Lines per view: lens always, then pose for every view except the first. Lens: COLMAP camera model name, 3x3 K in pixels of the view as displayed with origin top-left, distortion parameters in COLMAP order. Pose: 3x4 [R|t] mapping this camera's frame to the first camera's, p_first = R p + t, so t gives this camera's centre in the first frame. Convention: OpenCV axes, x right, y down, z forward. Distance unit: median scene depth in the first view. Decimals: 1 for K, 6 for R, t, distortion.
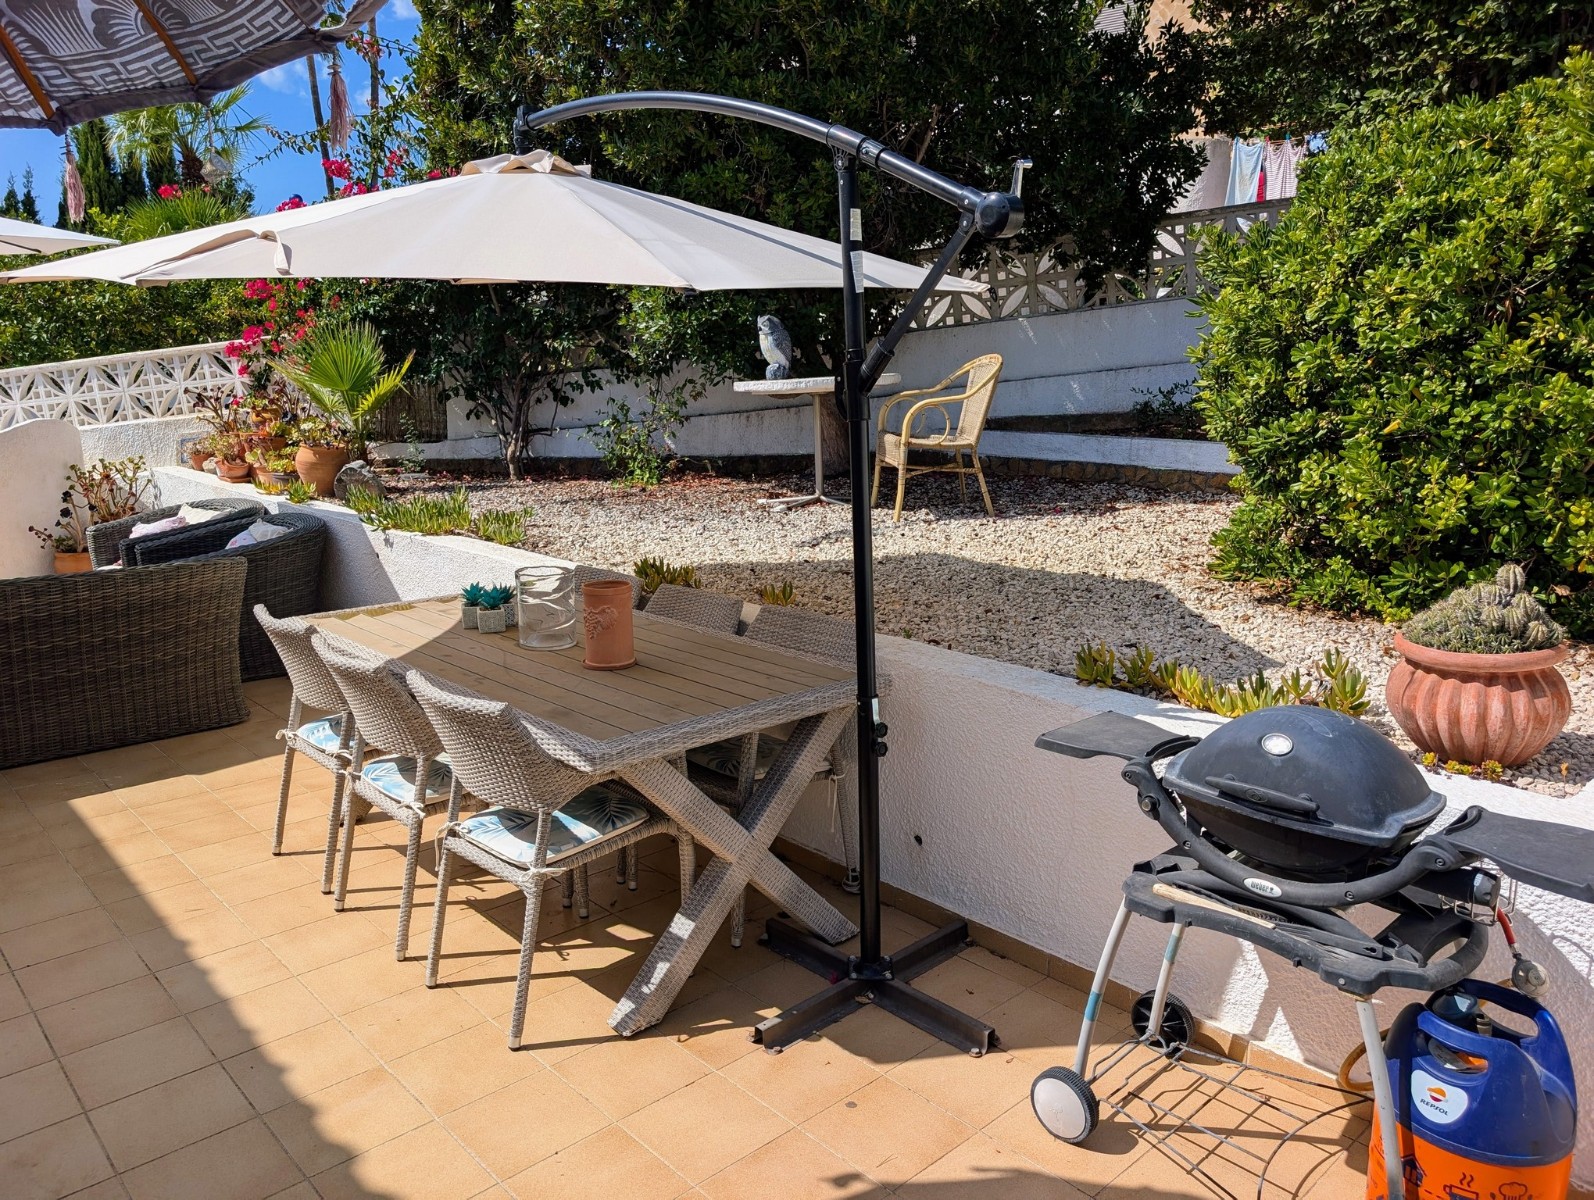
lens RADIAL K [[1148.3, 0, 796.6], [0, 1148.3, 614.9], [0, 0, 1]] dist [0.021588, -0.017210]
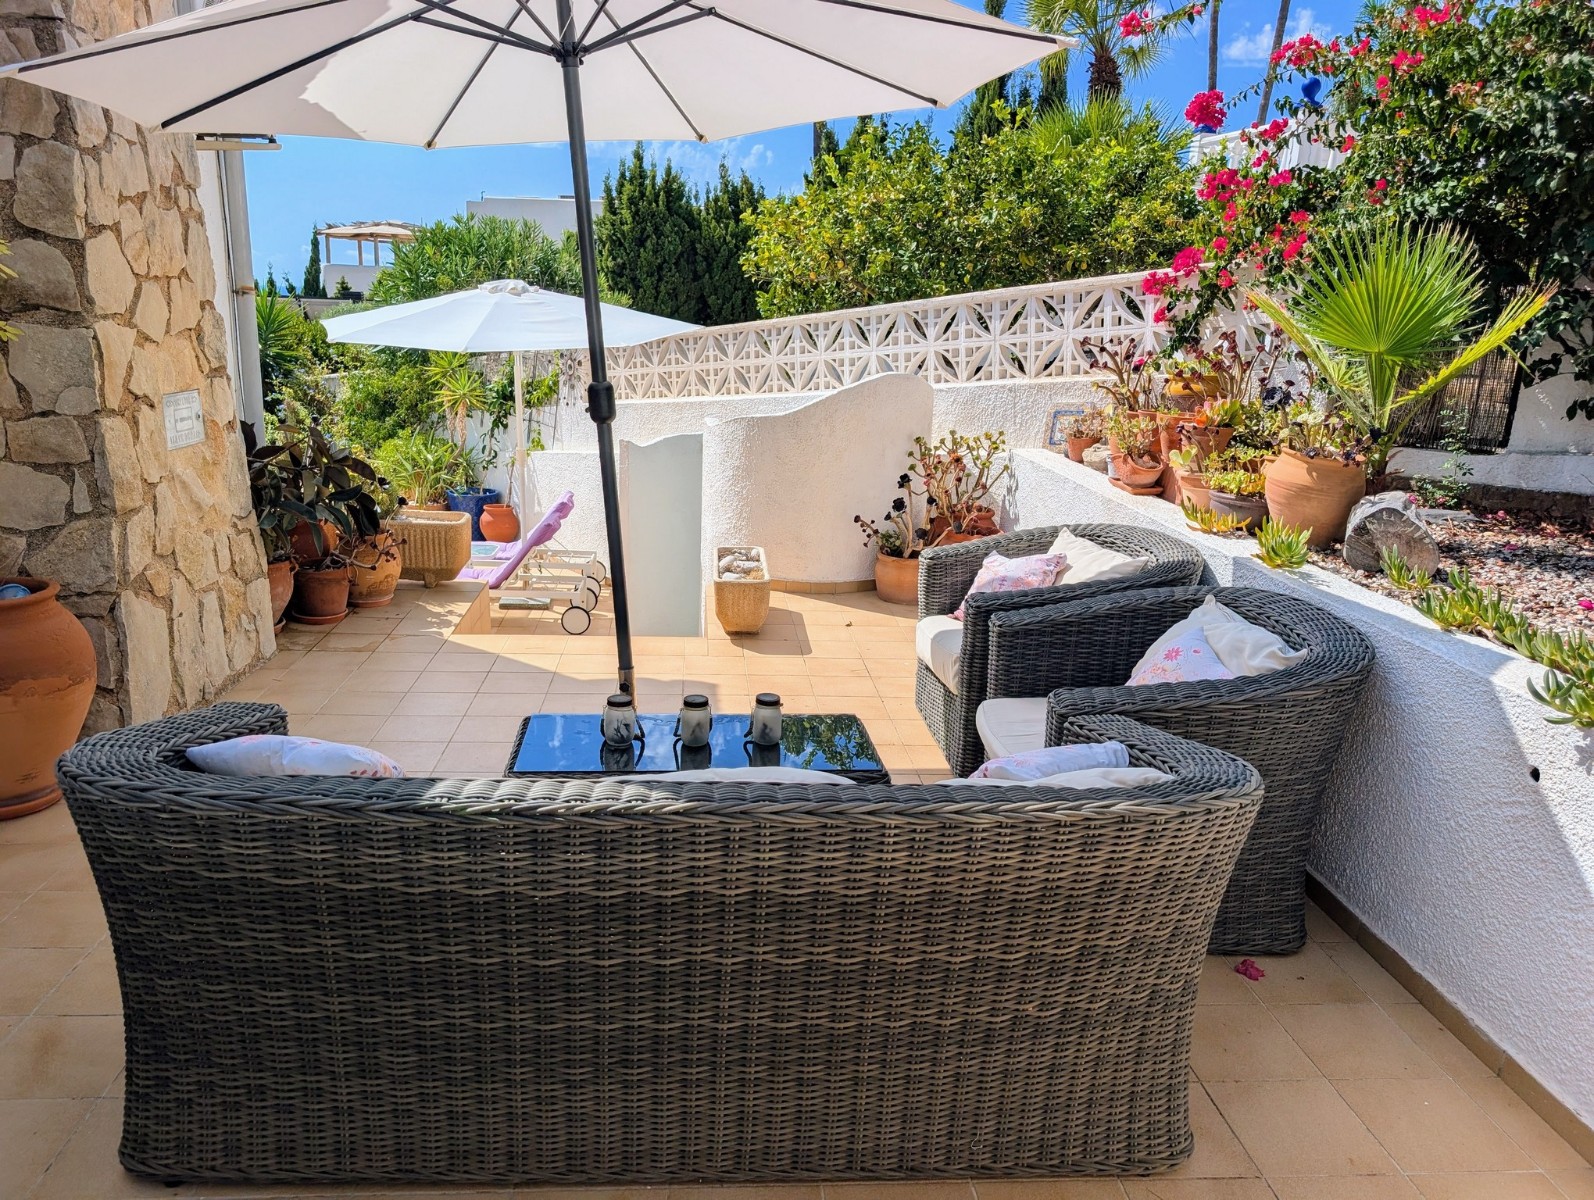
lens RADIAL K [[1148.3, 0, 787.0], [0, 1148.3, 599.5], [0, 0, 1]] dist [0.021588, -0.017210]
pose [[0.783985, 0.176105, -0.595277, -0.230216], [-0.164567, 0.983568, 0.074239, -0.066390], [0.598569, 0.039761, 0.800084, 0.355548]]
